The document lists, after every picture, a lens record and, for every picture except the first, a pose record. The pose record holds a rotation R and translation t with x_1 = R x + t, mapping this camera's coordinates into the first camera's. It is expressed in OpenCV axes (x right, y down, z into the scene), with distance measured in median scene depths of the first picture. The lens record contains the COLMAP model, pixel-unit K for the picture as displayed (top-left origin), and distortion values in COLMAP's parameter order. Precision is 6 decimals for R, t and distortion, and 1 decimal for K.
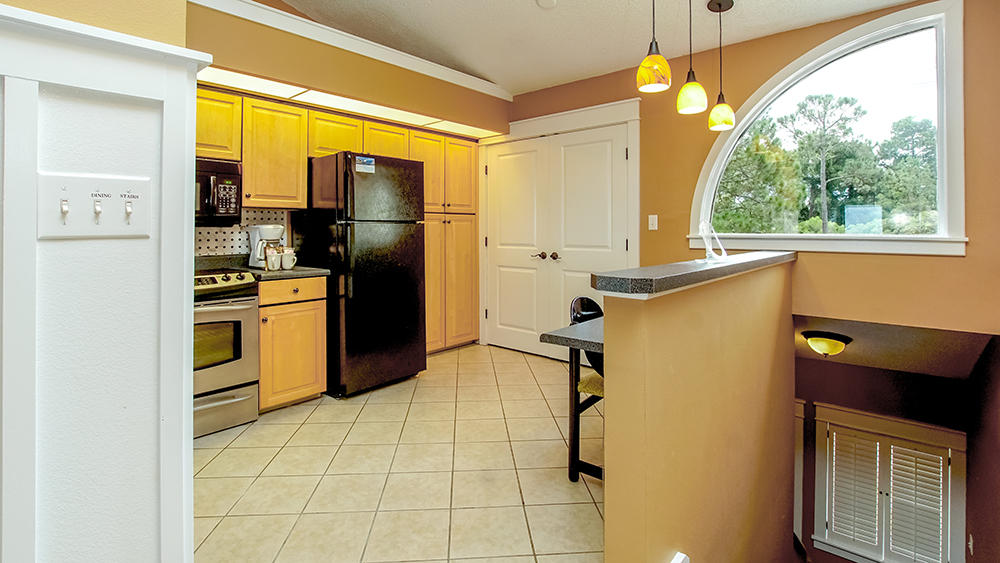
lens RADIAL K [[469.5, 0, 499.9], [0, 469.5, 293.9], [0, 0, 1]] dist [-0.003149, 0.000065]
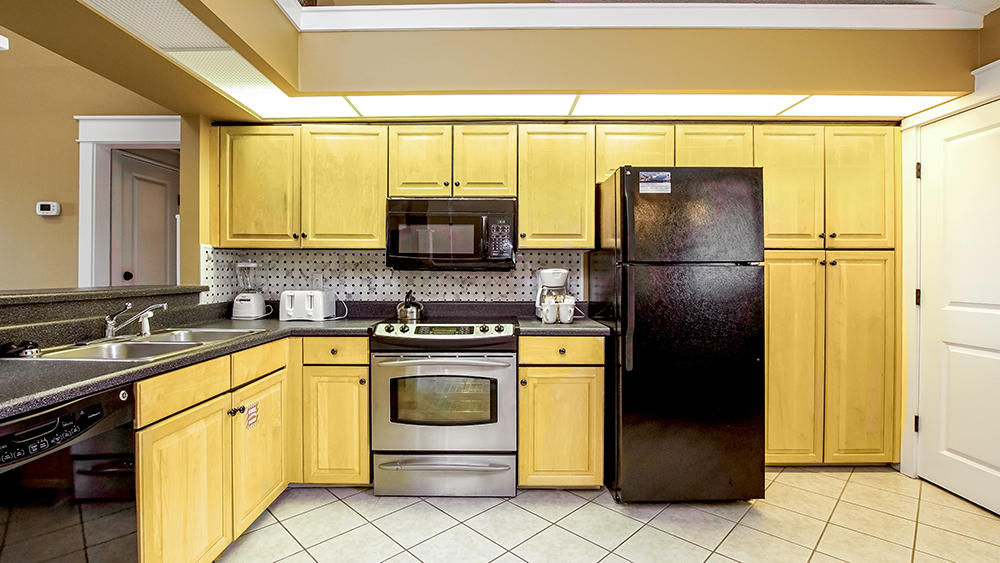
lens RADIAL K [[469.5, 0, 499.9], [0, 469.5, 293.9], [0, 0, 1]] dist [-0.003149, 0.000065]
pose [[0.665614, 0.035745, -0.745439, 0.080748], [-0.104806, 0.993431, -0.045947, -0.053556], [0.738900, 0.108710, 0.664988, 0.372113]]
